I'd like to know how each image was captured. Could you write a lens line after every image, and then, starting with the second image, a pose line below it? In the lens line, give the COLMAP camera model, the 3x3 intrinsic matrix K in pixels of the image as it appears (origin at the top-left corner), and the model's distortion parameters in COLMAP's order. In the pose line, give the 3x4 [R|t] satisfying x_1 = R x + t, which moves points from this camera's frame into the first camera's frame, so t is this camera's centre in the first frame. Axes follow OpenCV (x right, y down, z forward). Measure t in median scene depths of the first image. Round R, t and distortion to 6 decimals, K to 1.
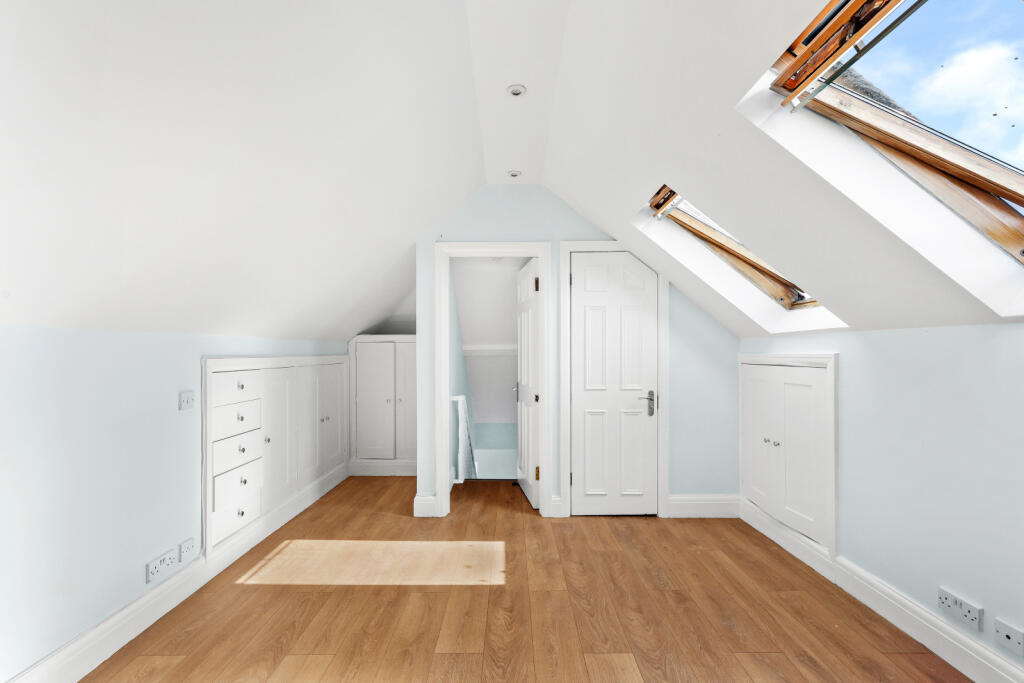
lens RADIAL K [[415.1, 0, 504.0], [0, 415.1, 349.3], [0, 0, 1]] dist [0.000926, 0.000277]
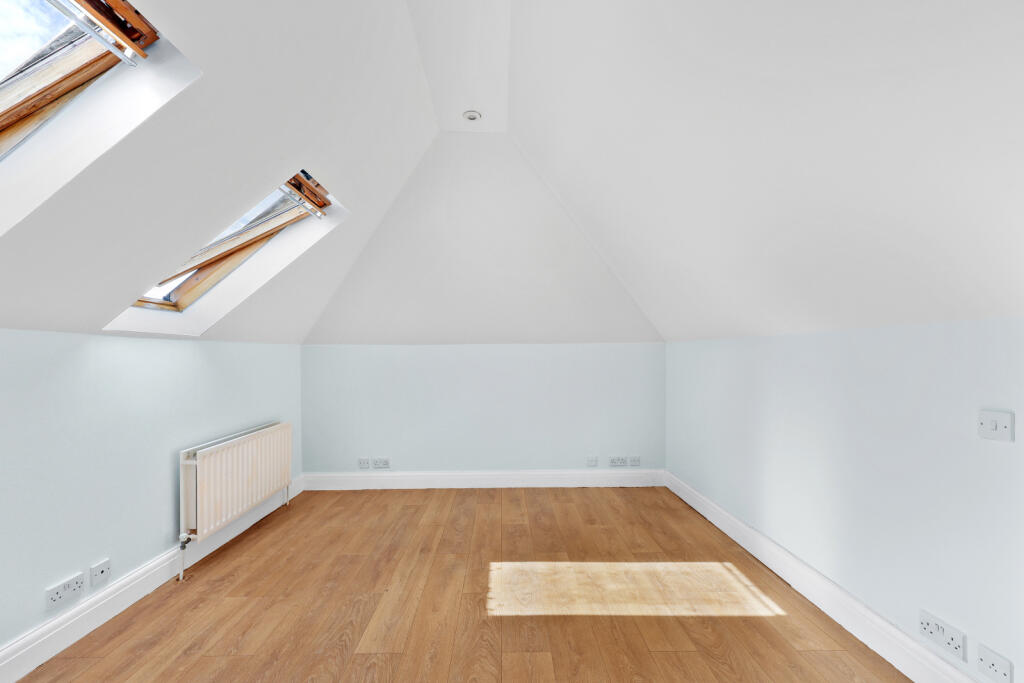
lens RADIAL K [[415.1, 0, 504.0], [0, 415.1, 349.3], [0, 0, 1]] dist [0.000926, 0.000277]
pose [[-0.999564, 0.012317, -0.026836, -0.036985], [0.012594, 0.999869, -0.010172, 0.010396], [0.026707, -0.010506, -0.999588, 2.040102]]
